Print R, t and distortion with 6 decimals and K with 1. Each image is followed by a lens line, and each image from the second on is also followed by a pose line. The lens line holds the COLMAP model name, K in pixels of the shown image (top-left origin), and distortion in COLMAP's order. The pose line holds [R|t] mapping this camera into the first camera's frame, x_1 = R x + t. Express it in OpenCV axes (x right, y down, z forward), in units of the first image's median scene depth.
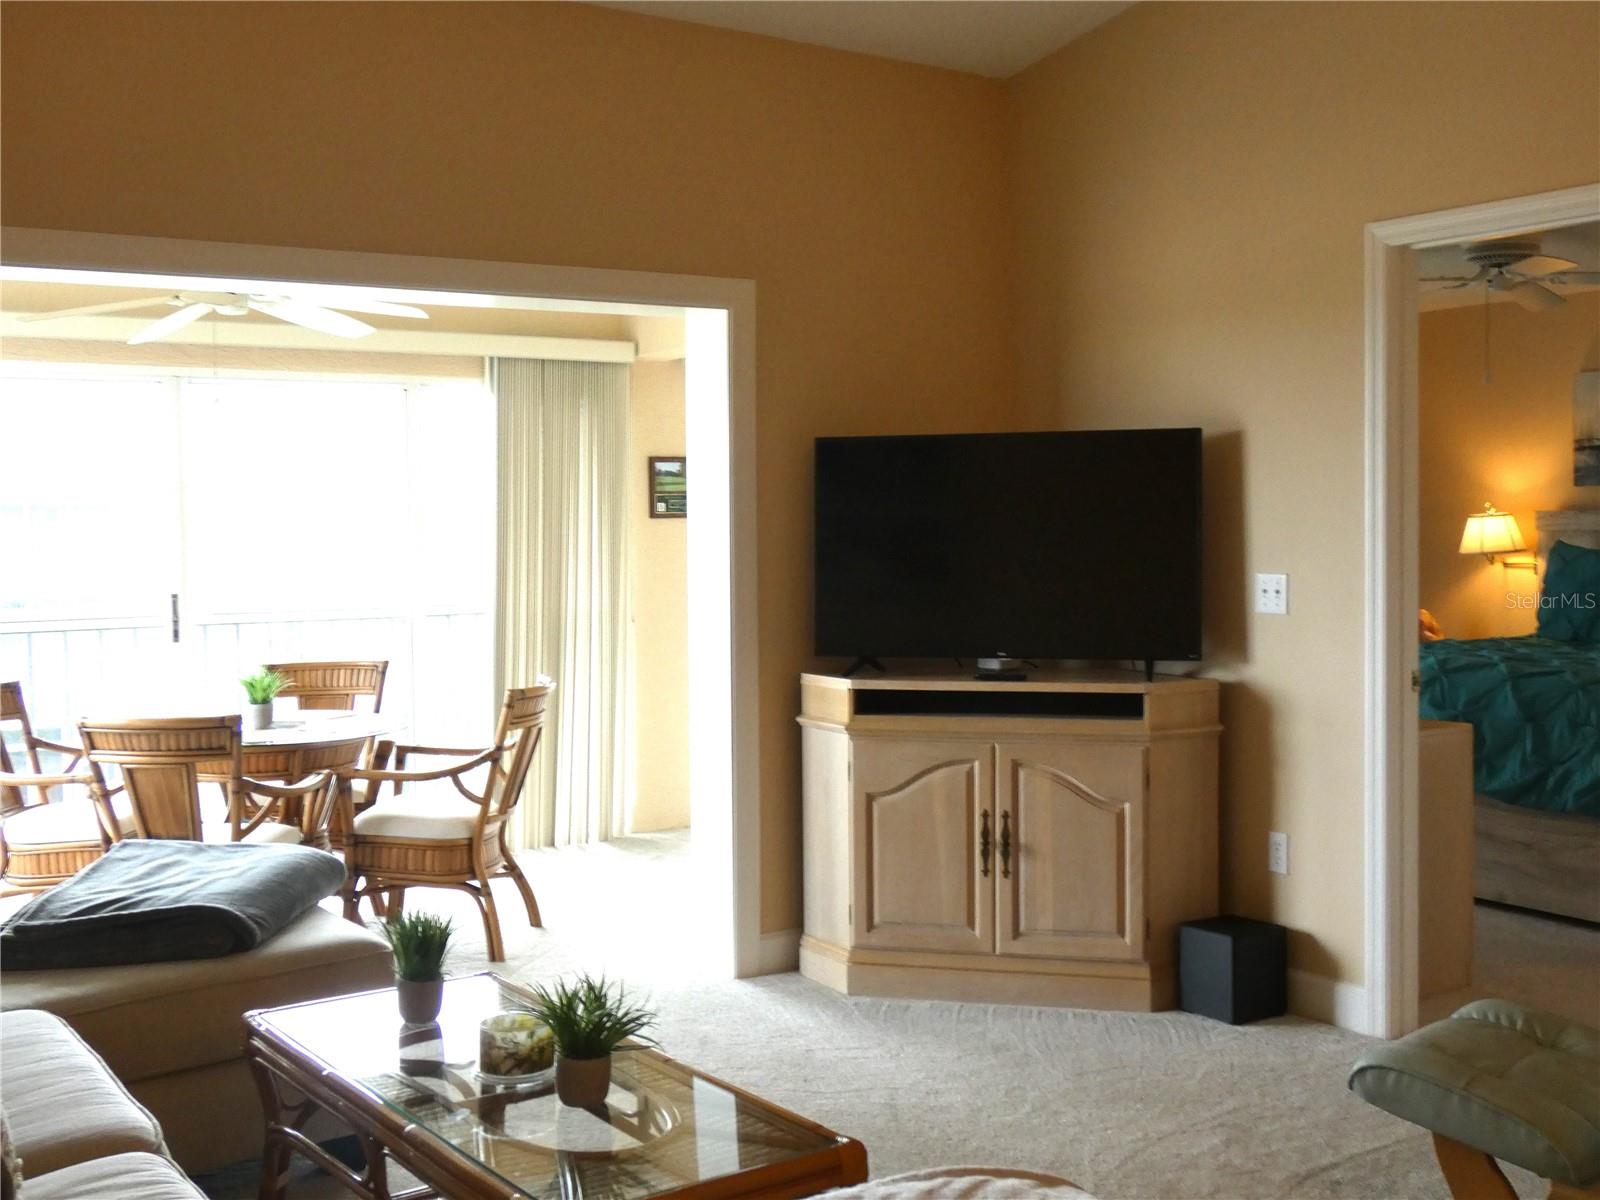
lens RADIAL K [[1813.2, 0, 796.5], [0, 1813.2, 594.0], [0, 0, 1]] dist [0.011166, 0.000000]
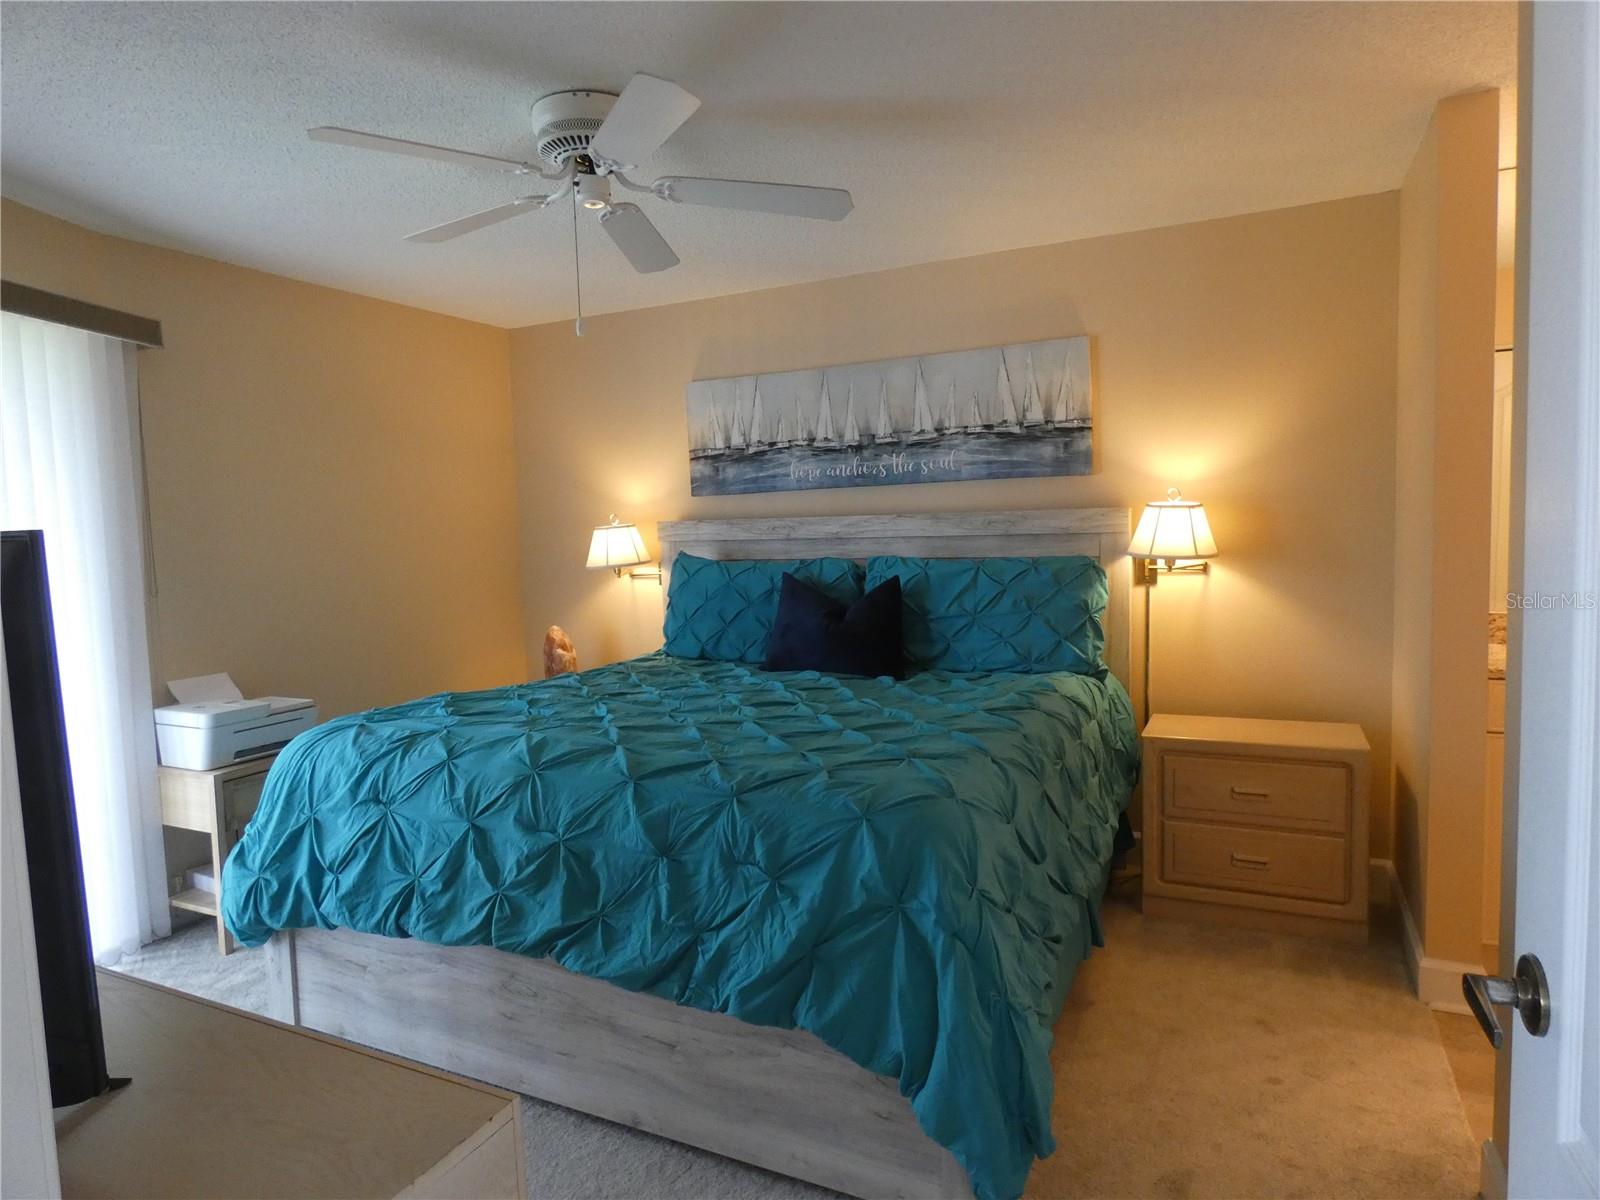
lens RADIAL K [[960.2, 0, 794.7], [0, 960.2, 598.0], [0, 0, 1]] dist [-0.003371, 0.001827]
pose [[0.865047, -0.060442, 0.498037, 0.219982], [0.046756, 0.998108, 0.039920, -0.022940], [-0.499508, -0.011247, 0.866236, 0.536782]]
